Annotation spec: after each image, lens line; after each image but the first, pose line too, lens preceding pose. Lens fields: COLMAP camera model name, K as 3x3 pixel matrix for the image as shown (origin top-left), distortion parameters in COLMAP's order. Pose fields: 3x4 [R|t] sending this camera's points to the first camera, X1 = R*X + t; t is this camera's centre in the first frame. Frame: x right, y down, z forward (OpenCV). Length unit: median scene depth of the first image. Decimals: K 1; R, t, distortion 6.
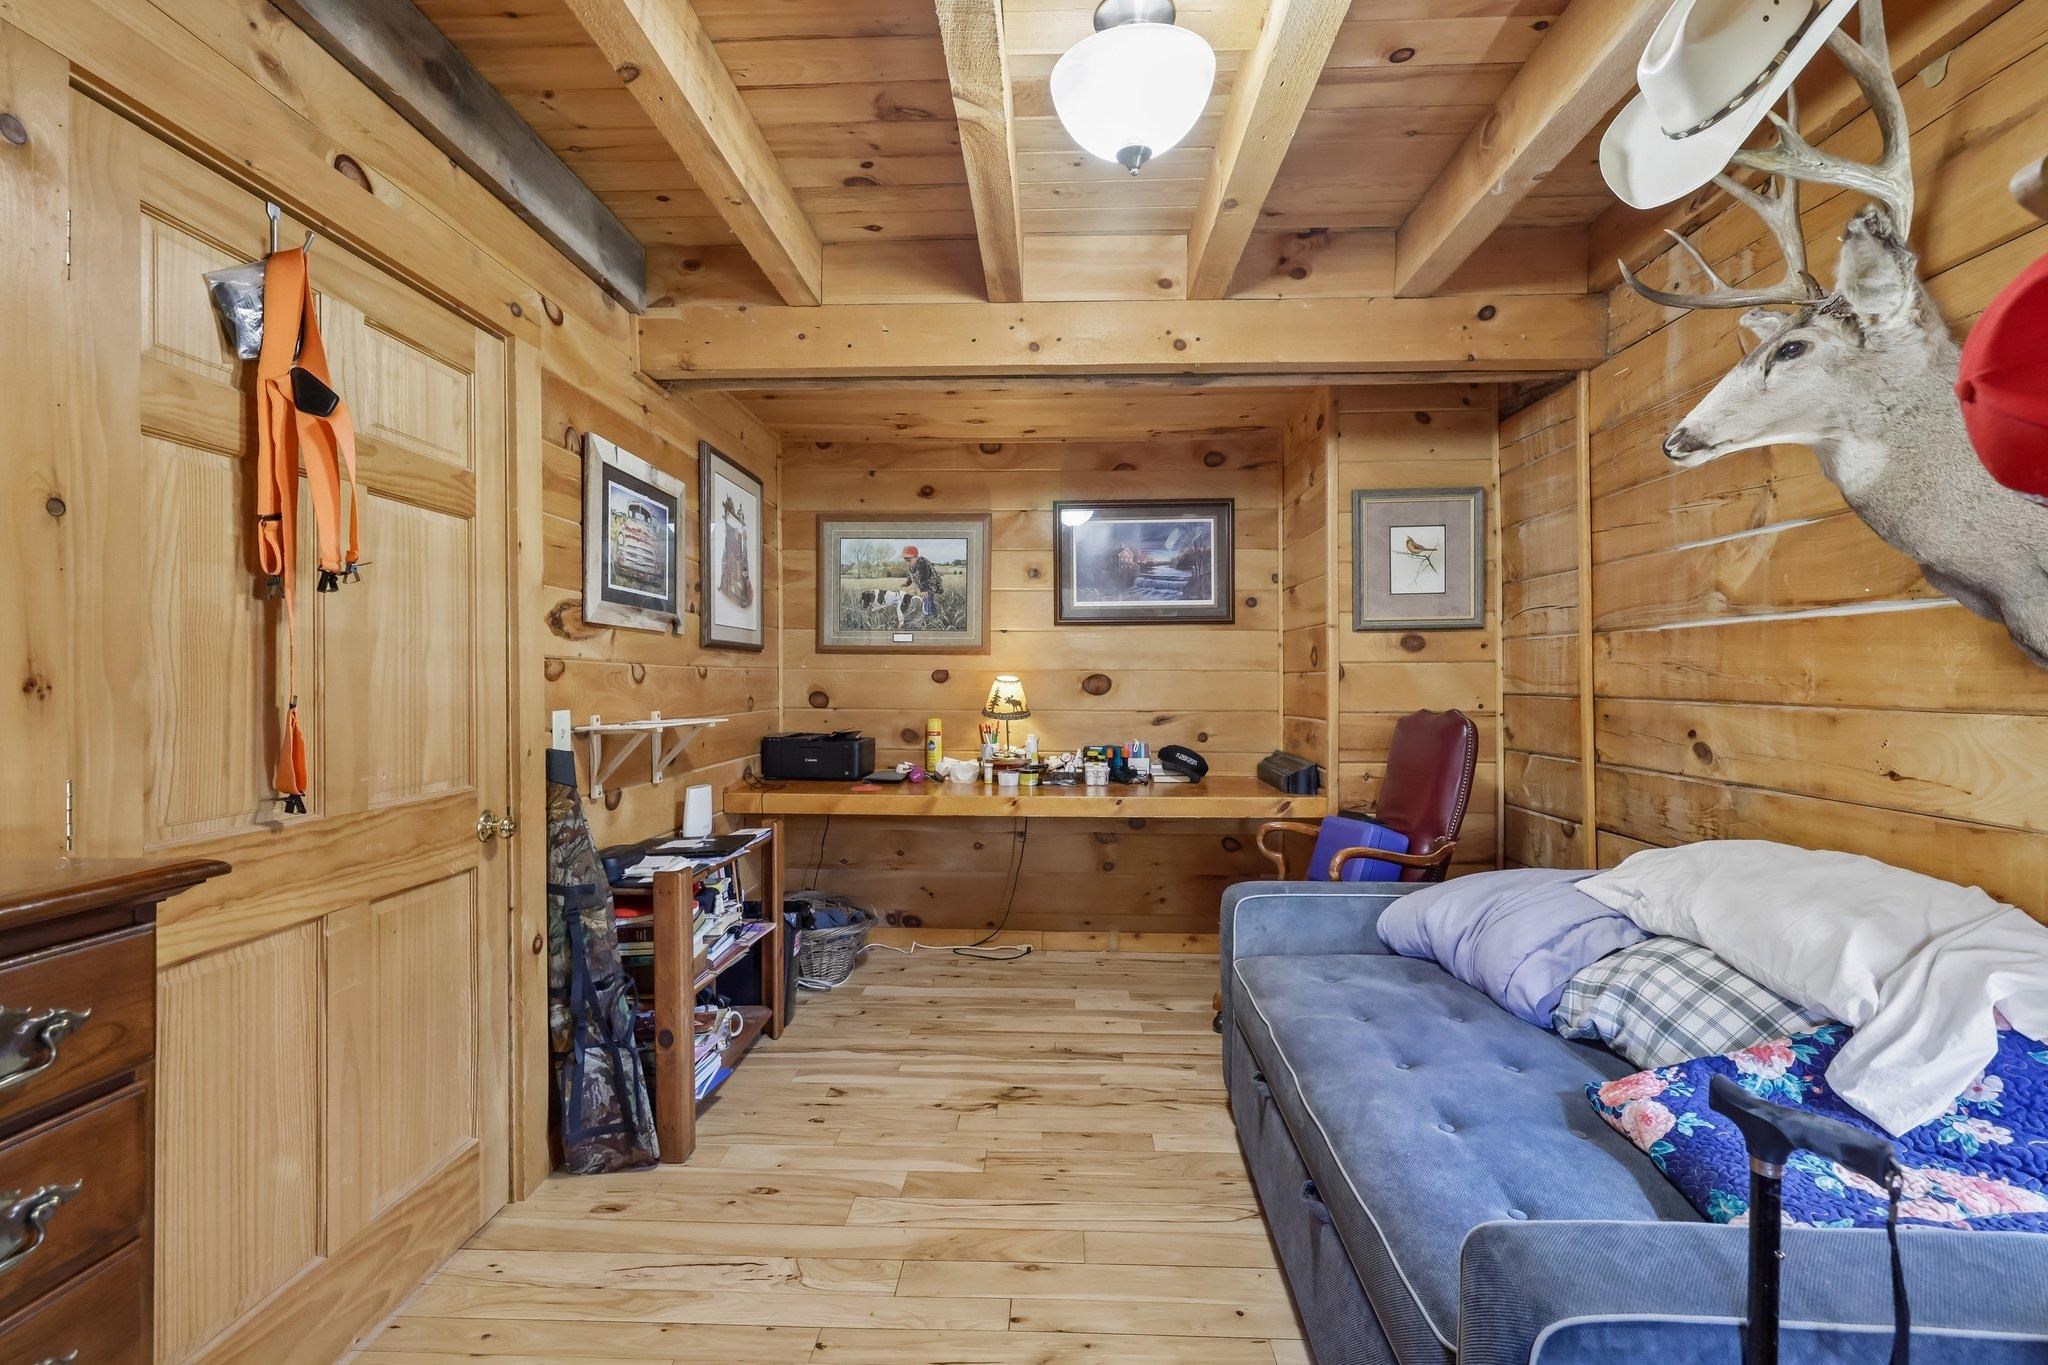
lens RADIAL K [[877.1, 0, 1023.9], [0, 877.1, 681.0], [0, 0, 1]] dist [-0.001646, 0.000714]
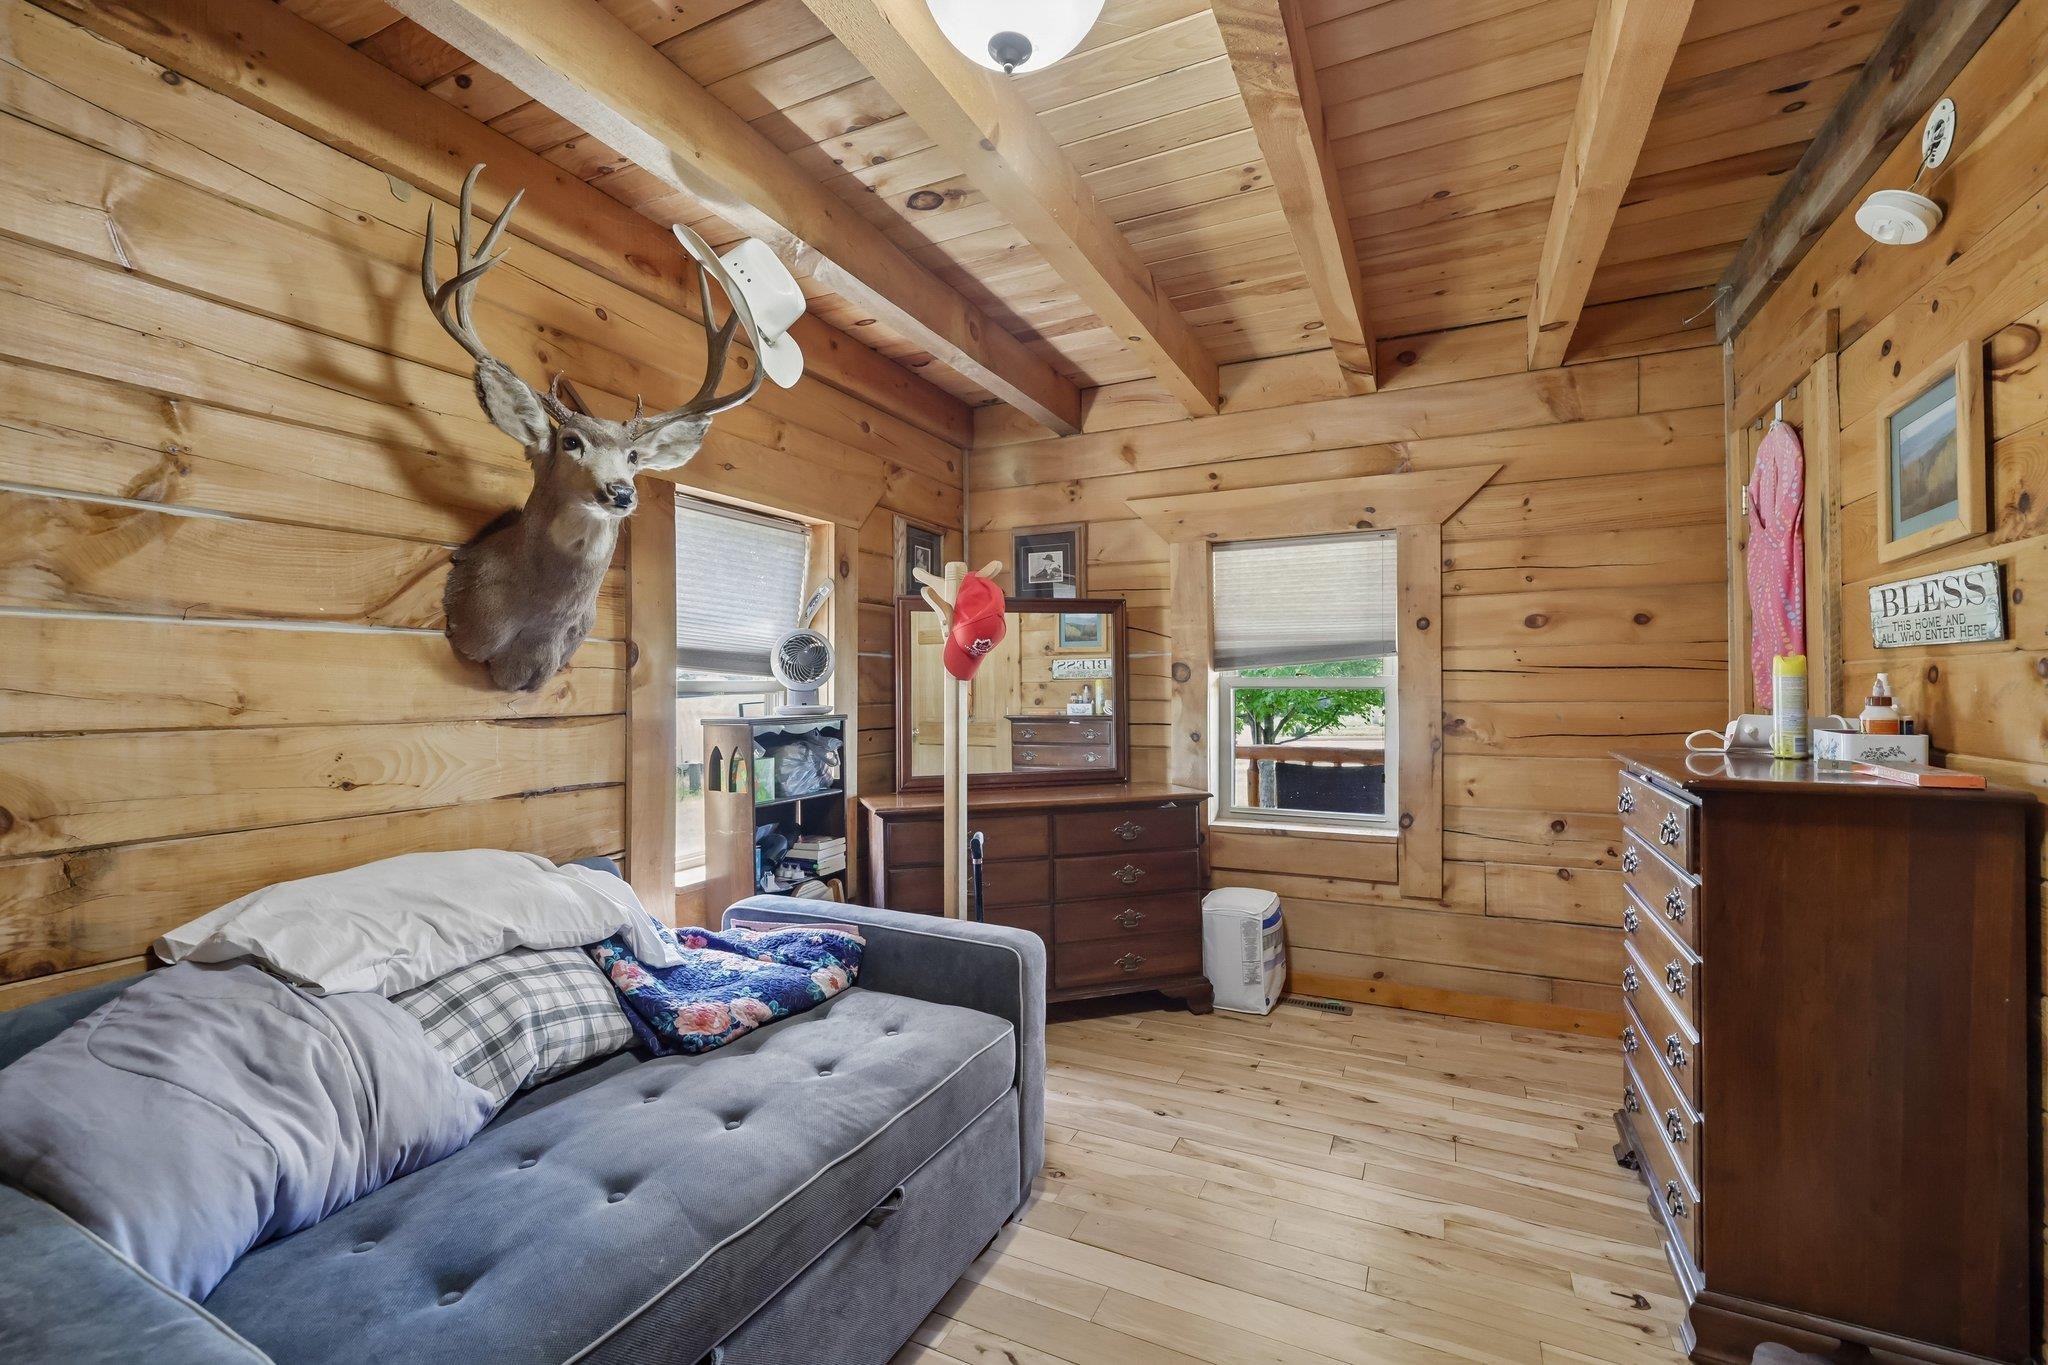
lens RADIAL K [[877.1, 0, 1024.5], [0, 877.1, 679.4], [0, 0, 1]] dist [-0.001646, 0.000714]
pose [[-0.917760, 0.009849, 0.397013, -0.136424], [0.007613, 0.999945, -0.007209, -0.005794], [-0.397063, -0.003593, -0.917784, 1.134048]]
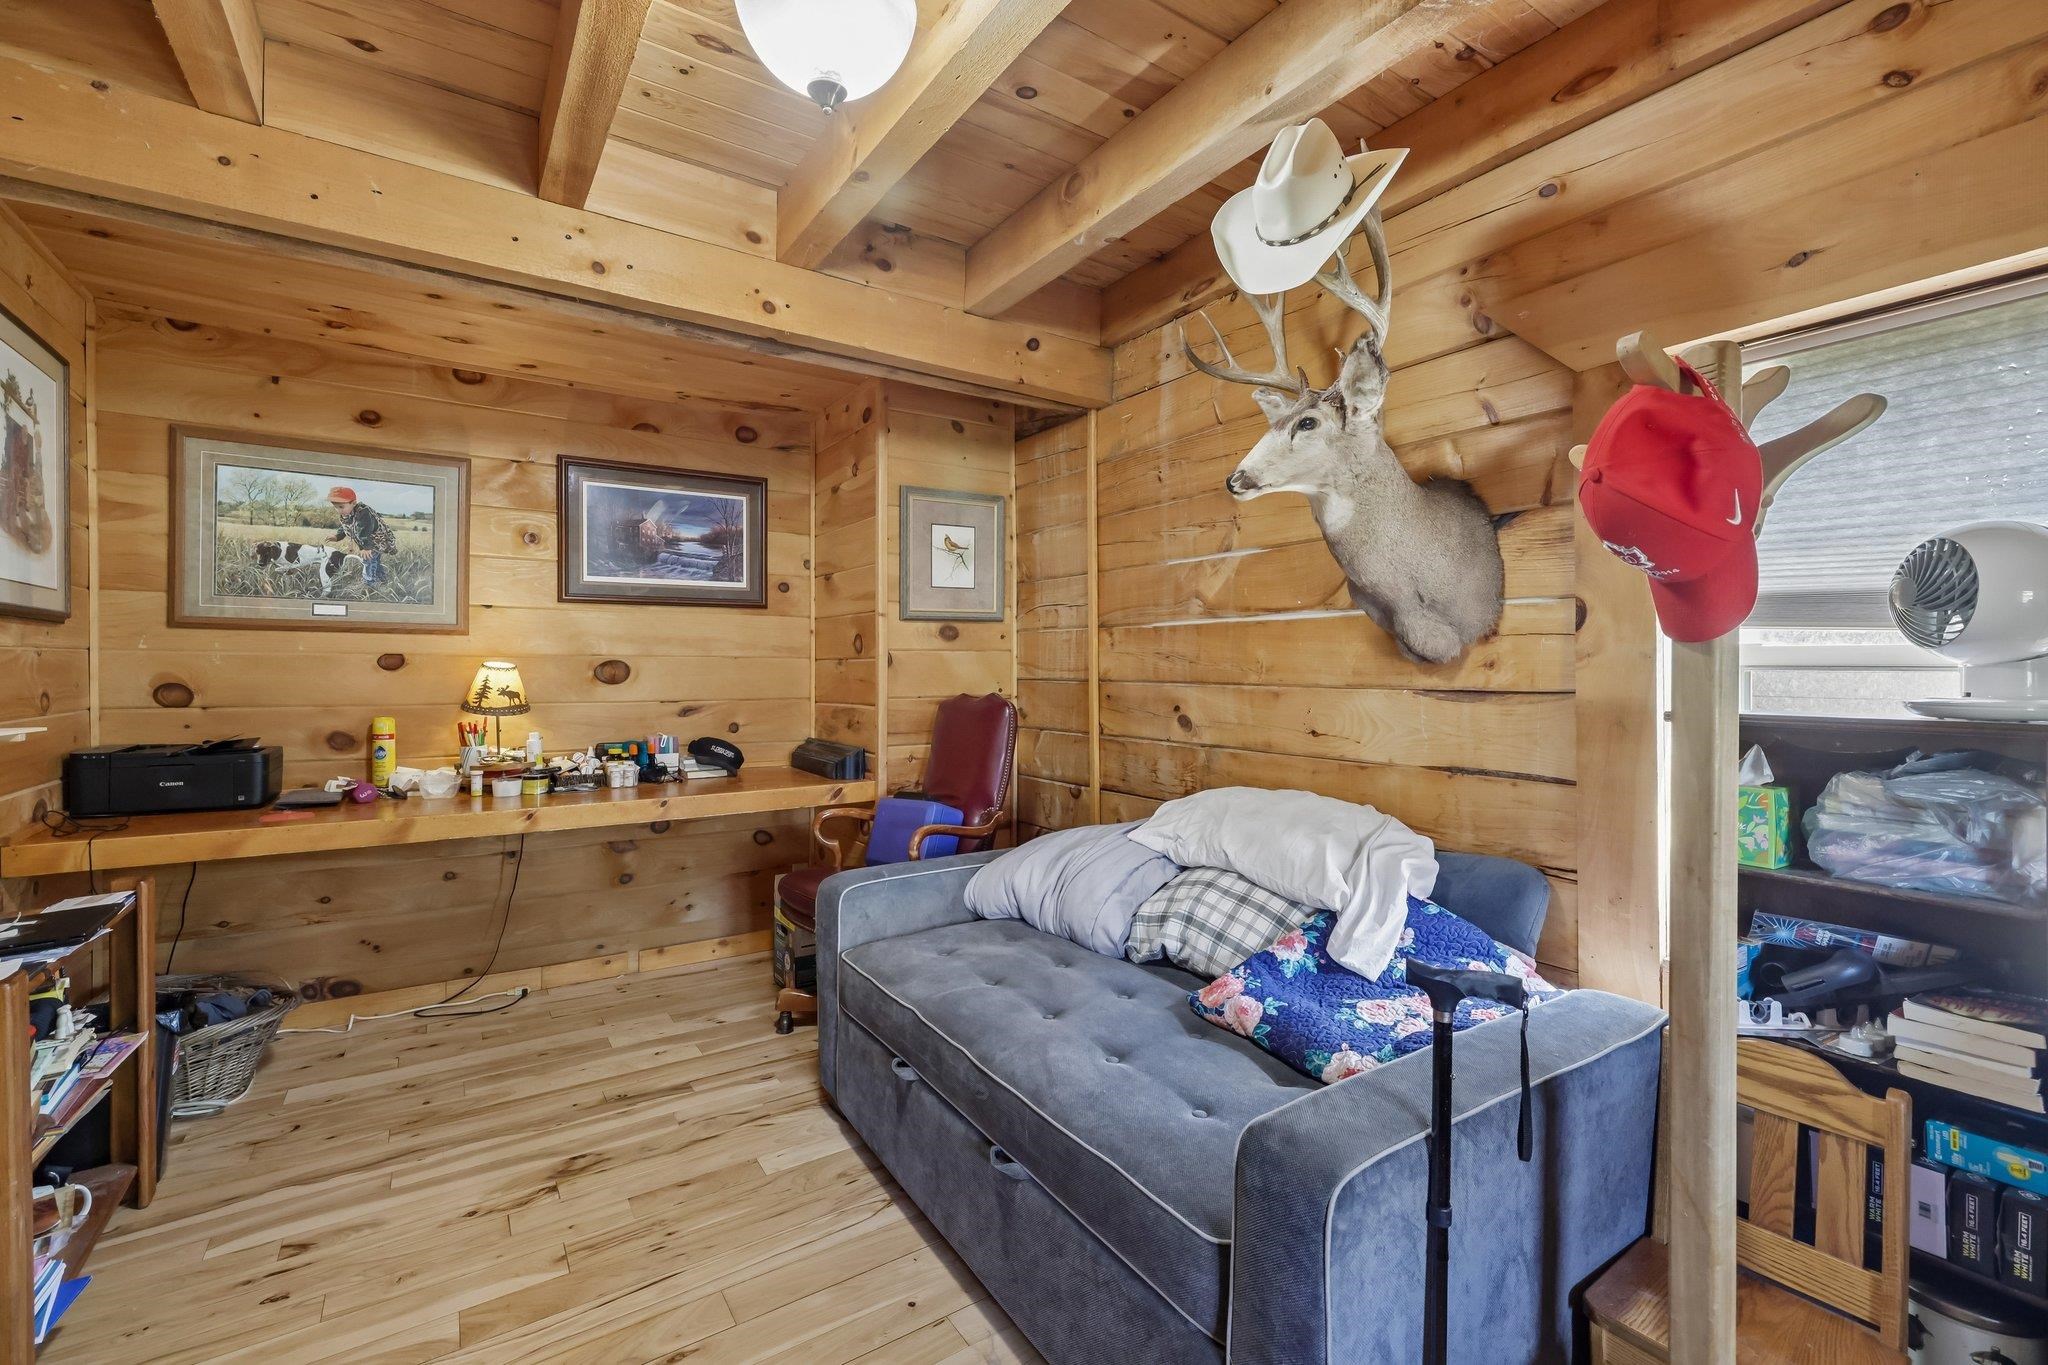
lens RADIAL K [[877.1, 0, 1020.0], [0, 877.1, 673.5], [0, 0, 1]] dist [-0.001646, 0.000714]
pose [[0.808282, -0.003572, 0.588785, -0.160529], [0.000757, 0.999987, 0.005028, 0.002140], [-0.588795, -0.003619, 0.808274, 0.088237]]
